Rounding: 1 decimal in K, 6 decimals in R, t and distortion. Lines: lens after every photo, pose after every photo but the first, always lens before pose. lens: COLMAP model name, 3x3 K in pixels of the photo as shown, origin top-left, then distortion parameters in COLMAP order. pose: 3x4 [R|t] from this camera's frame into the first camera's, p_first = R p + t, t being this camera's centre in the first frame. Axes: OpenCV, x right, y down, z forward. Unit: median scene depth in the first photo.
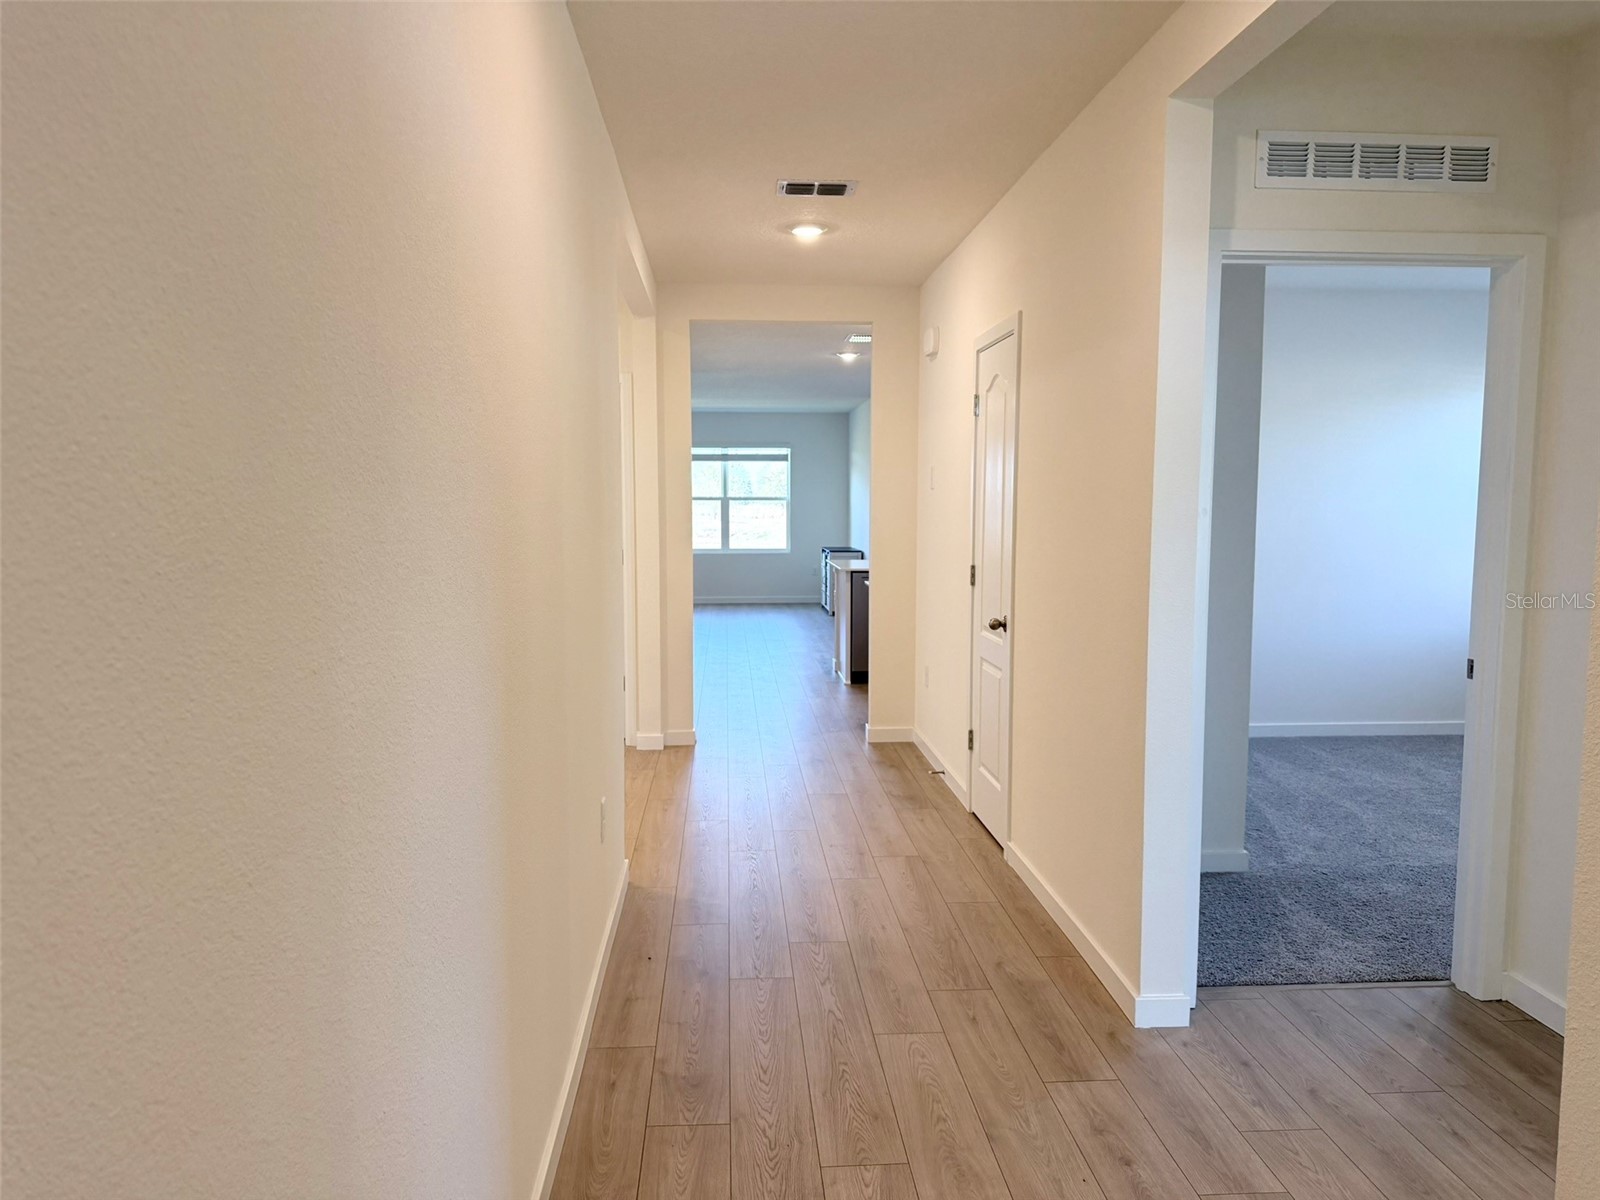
lens RADIAL K [[1130.5, 0, 802.3], [0, 1130.5, 603.3], [0, 0, 1]] dist [0.031223, -0.035372]
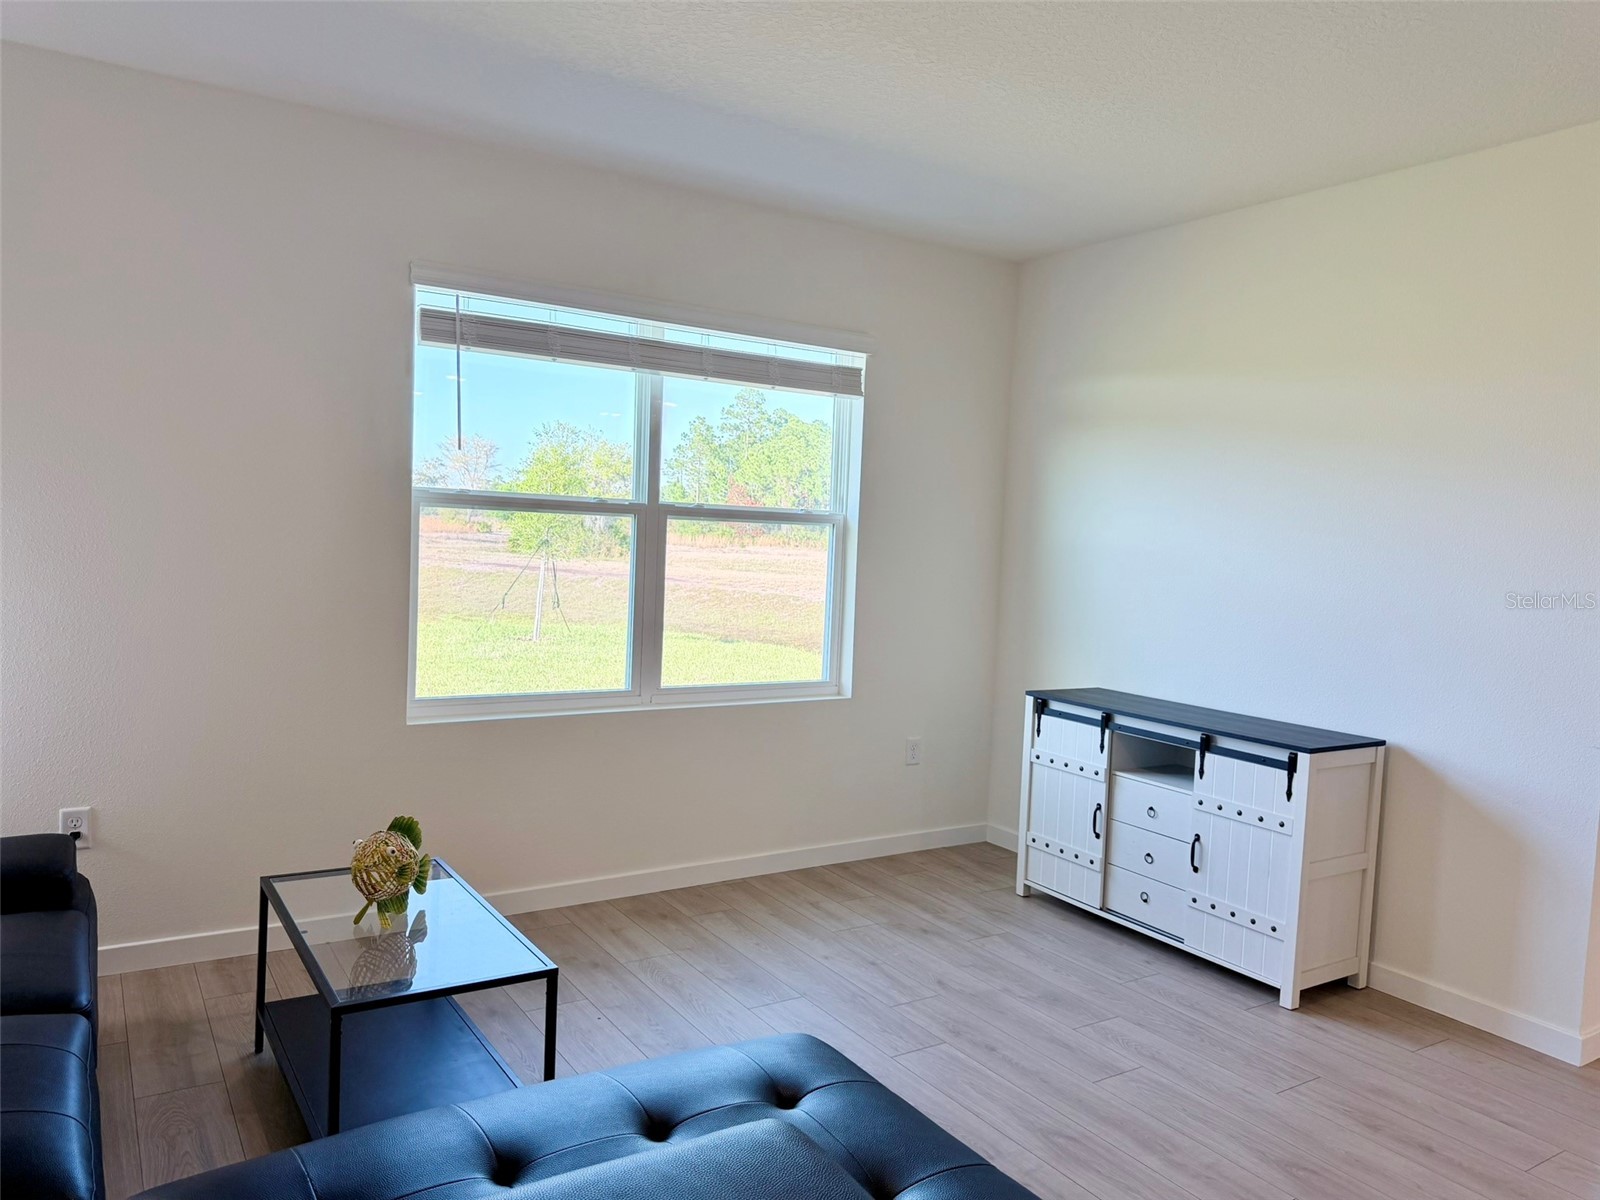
lens RADIAL K [[1130.5, 0, 817.7], [0, 1130.5, 593.4], [0, 0, 1]] dist [0.031223, -0.035372]
pose [[0.865396, 0.021170, 0.500641, -0.169700], [-0.007570, 0.999545, -0.029181, -0.064269], [-0.501032, 0.021464, 0.865163, 0.744813]]
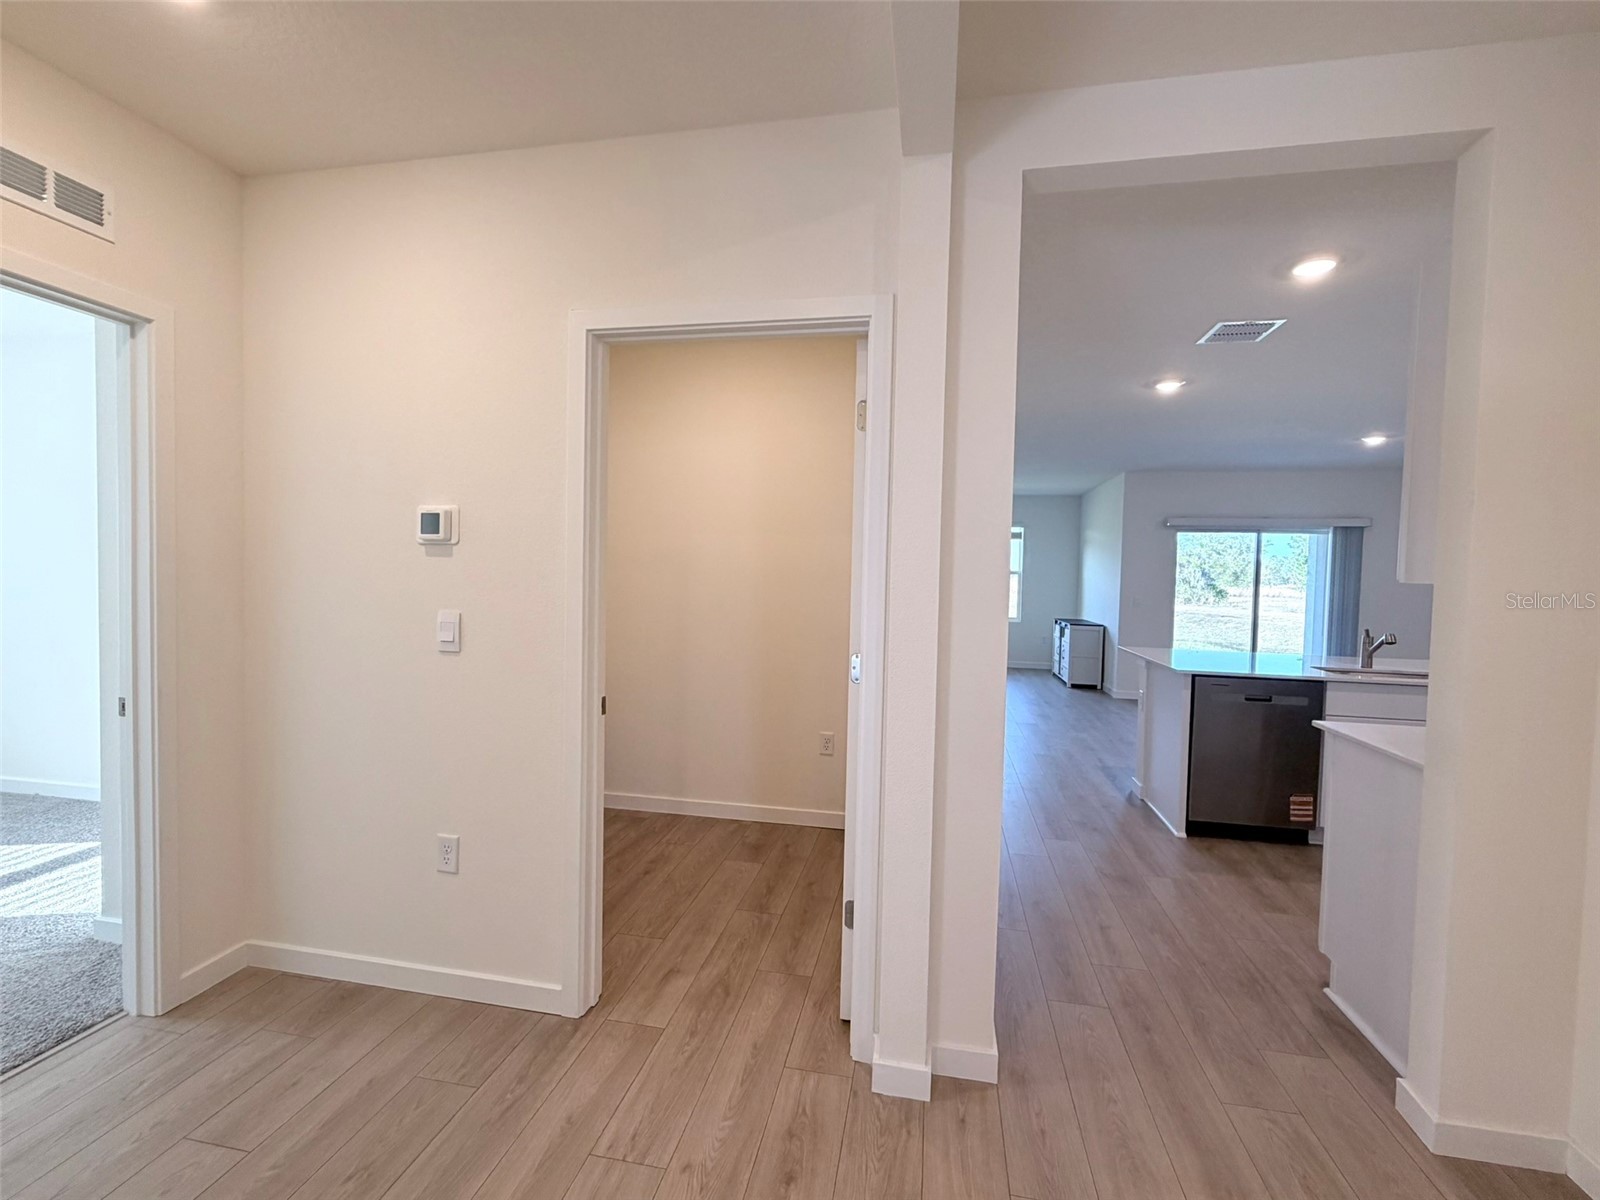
lens RADIAL K [[694.2, 0, 800.1], [0, 694.2, 598.0], [0, 0, 1]] dist [0.000013, -0.001121]
pose [[0.966088, 0.040496, -0.255016, -0.045543], [-0.055060, 0.997219, -0.050230, -0.022117], [0.252273, 0.062567, 0.965631, 0.295830]]
